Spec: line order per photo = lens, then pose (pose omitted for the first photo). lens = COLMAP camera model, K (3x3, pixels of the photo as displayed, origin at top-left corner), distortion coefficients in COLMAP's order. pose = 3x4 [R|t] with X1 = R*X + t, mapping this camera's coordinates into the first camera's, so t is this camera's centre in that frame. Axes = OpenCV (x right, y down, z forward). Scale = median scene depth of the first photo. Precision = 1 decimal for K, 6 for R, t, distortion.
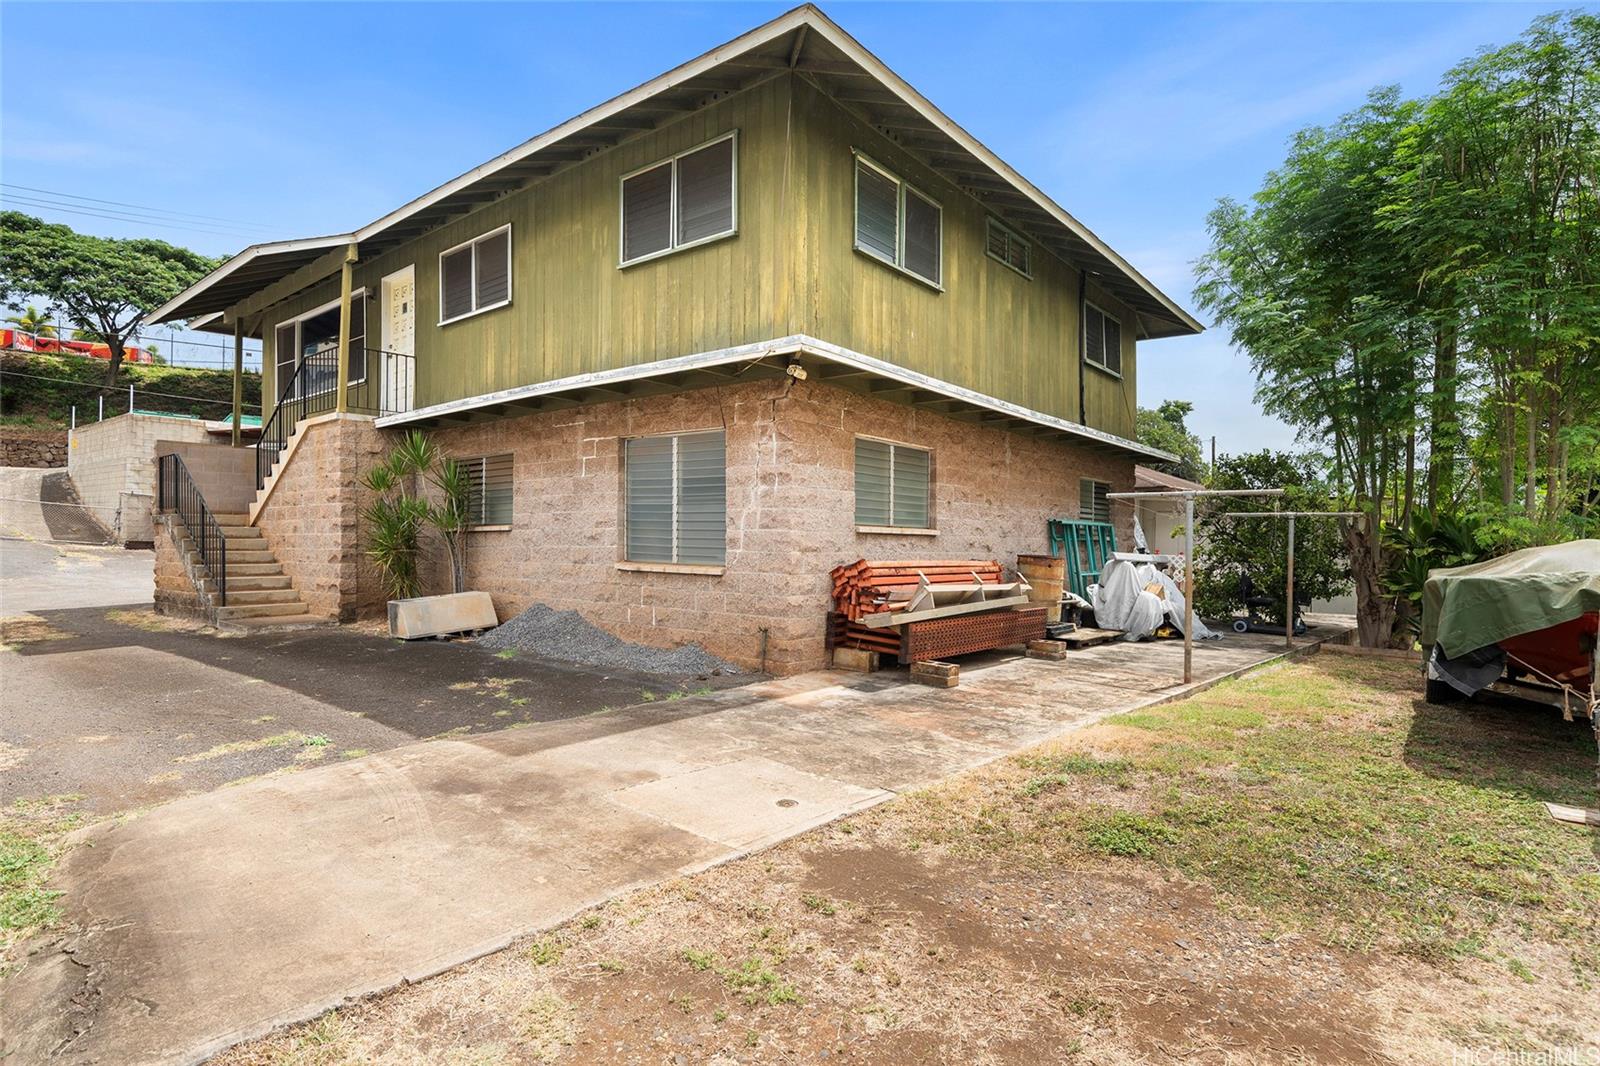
lens RADIAL K [[805.9, 0, 800.0], [0, 805.9, 533.0], [0, 0, 1]] dist [0.002811, 0.000800]
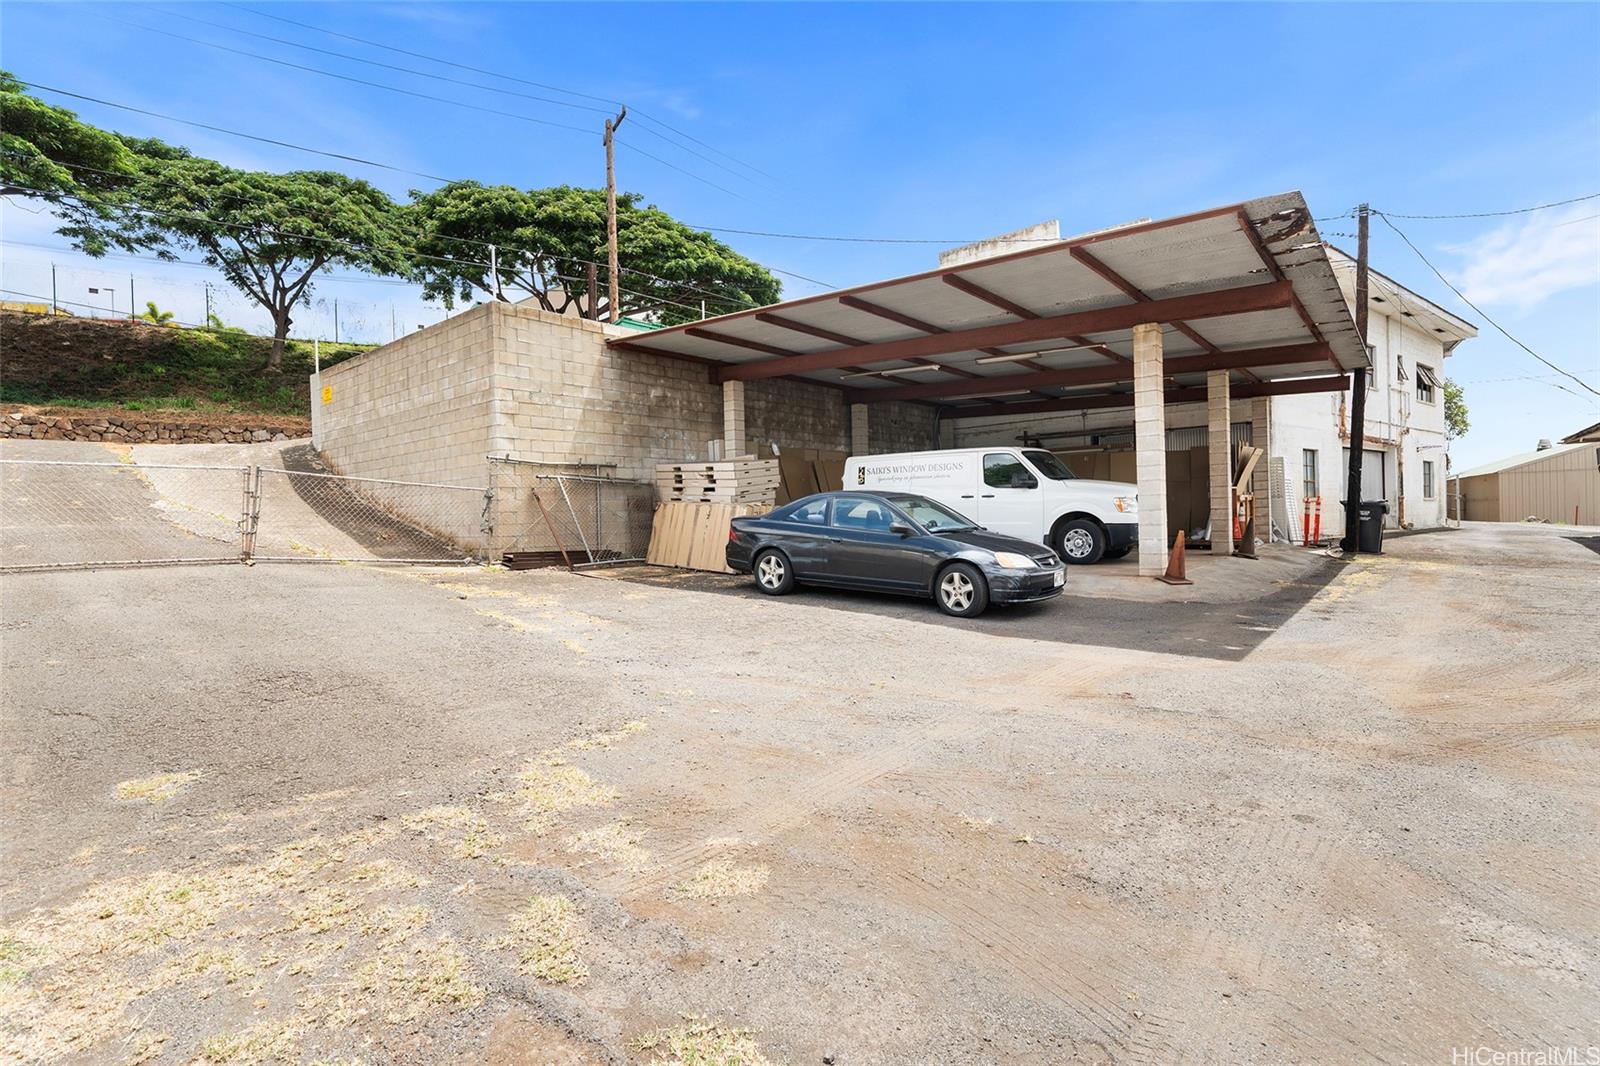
lens RADIAL K [[734.7, 0, 800.0], [0, 734.7, 533.0], [0, 0, 1]] dist [-0.000560, -0.000252]
pose [[0.999060, -0.039856, -0.017038, -0.380678], [0.040004, 0.999164, 0.008435, 0.000809], [0.016688, -0.009109, 0.999819, 0.323690]]
